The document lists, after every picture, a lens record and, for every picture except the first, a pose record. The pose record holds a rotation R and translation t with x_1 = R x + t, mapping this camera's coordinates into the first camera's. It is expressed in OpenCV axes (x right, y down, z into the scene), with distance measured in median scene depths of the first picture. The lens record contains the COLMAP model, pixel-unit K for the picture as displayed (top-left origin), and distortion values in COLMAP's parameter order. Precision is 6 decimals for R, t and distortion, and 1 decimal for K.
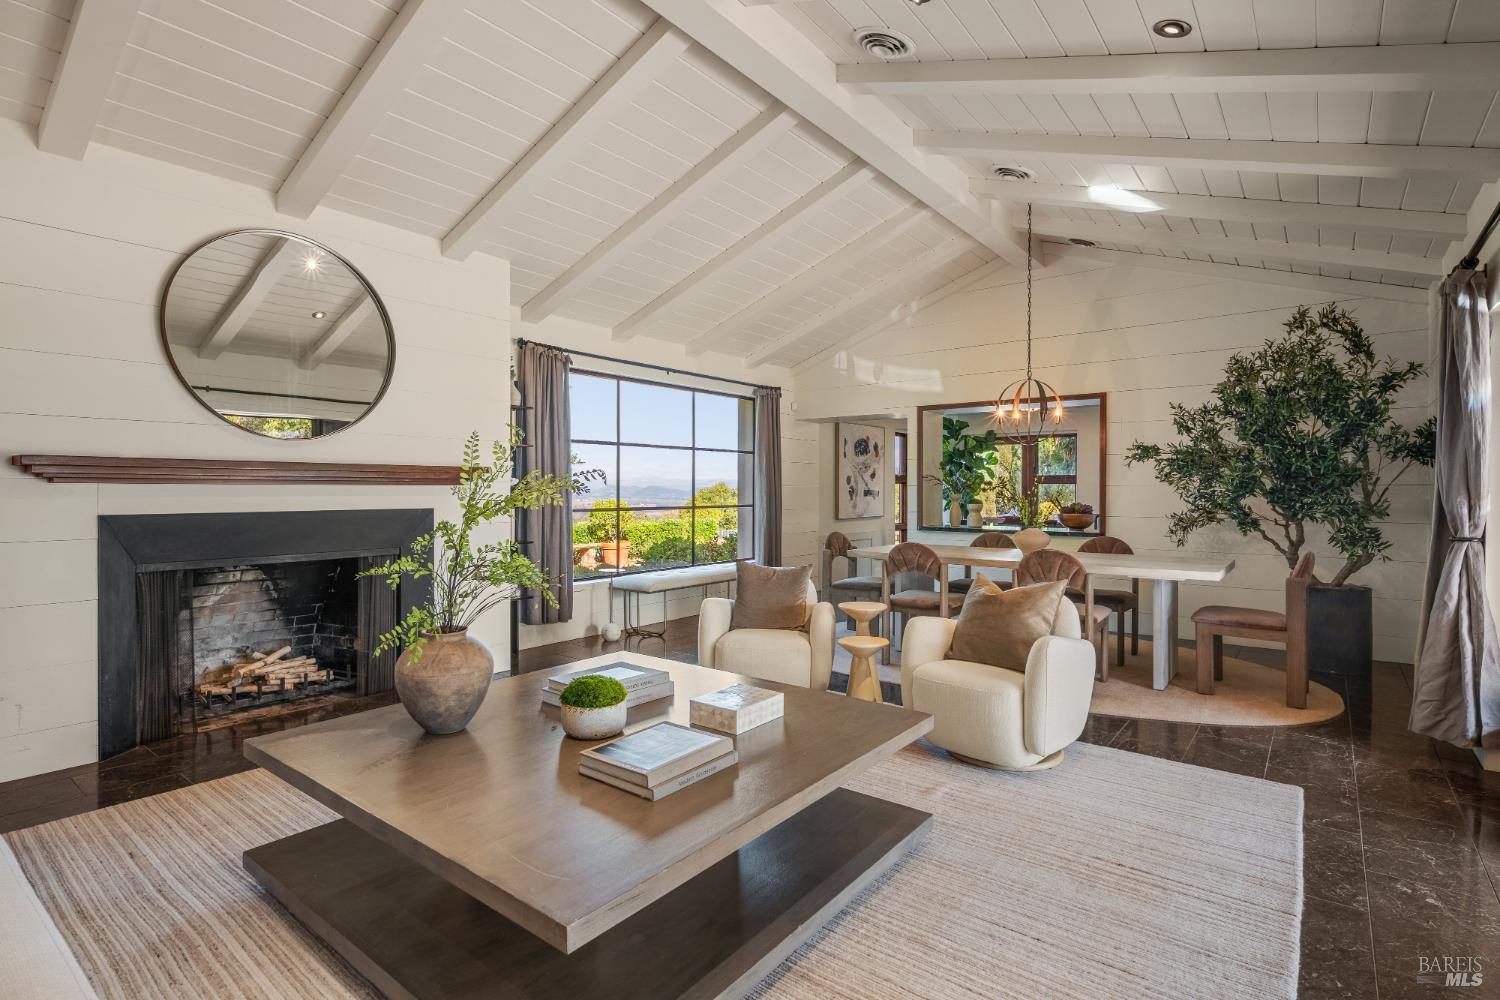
lens RADIAL K [[737.9, 0, 750.0], [0, 737.9, 500.0], [0, 0, 1]] dist [0.000853, 0.000176]
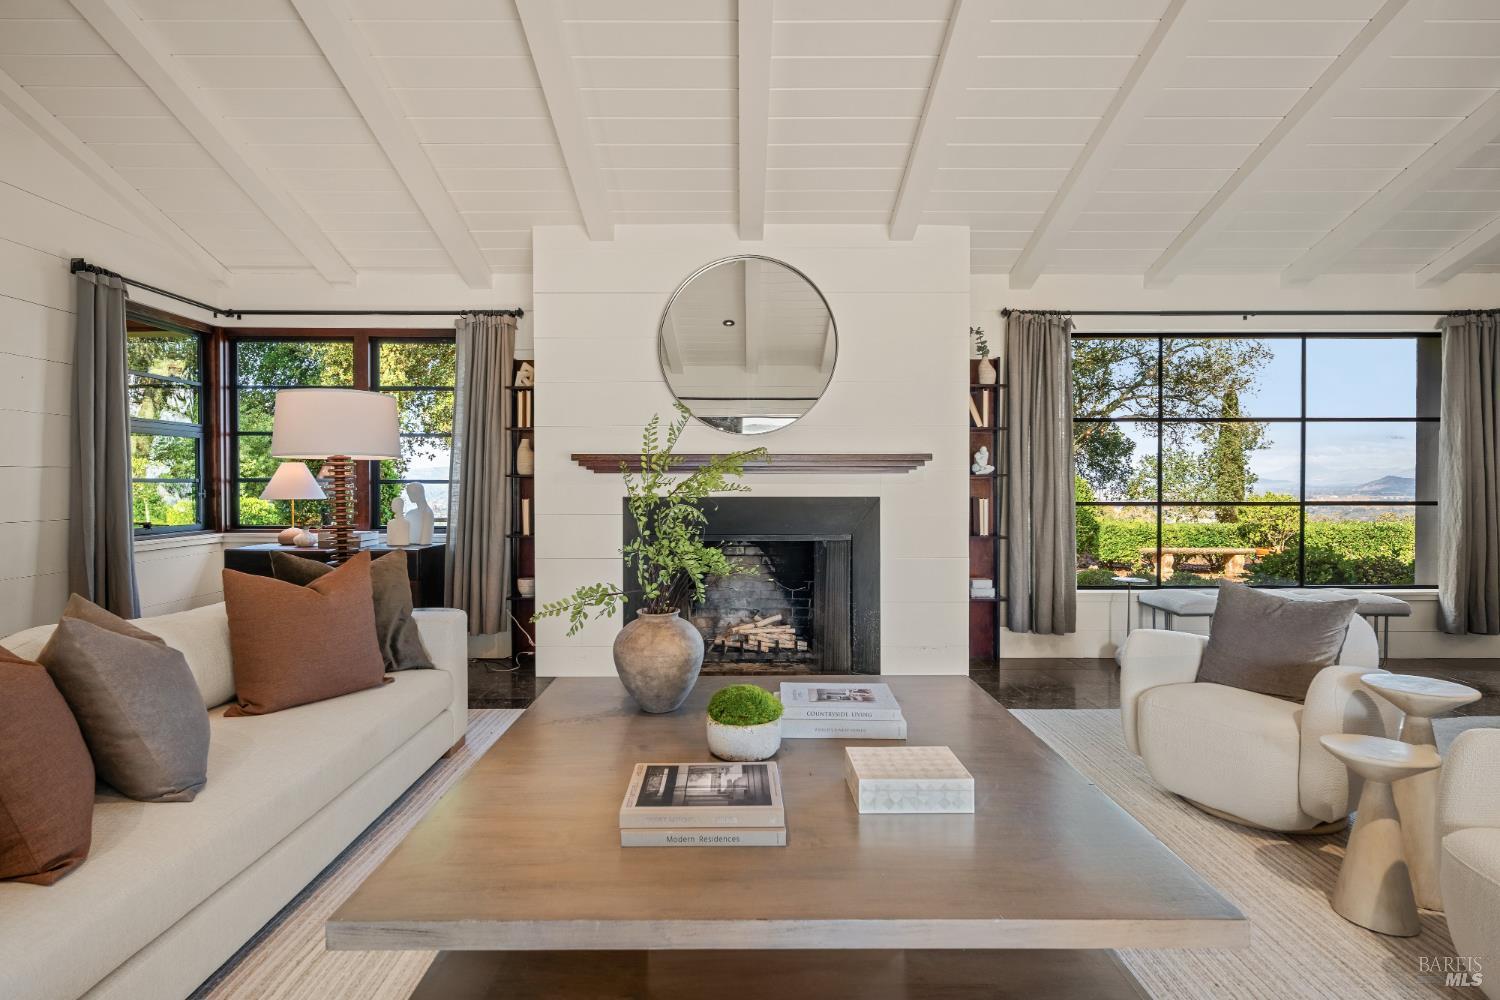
lens RADIAL K [[737.9, 0, 750.0], [0, 737.9, 500.0], [0, 0, 1]] dist [0.000853, 0.000176]
pose [[0.614166, 0.016761, -0.788999, 0.252234], [-0.010361, 0.999860, 0.013175, 0.004195], [0.789109, 0.000083, 0.614253, 0.254918]]
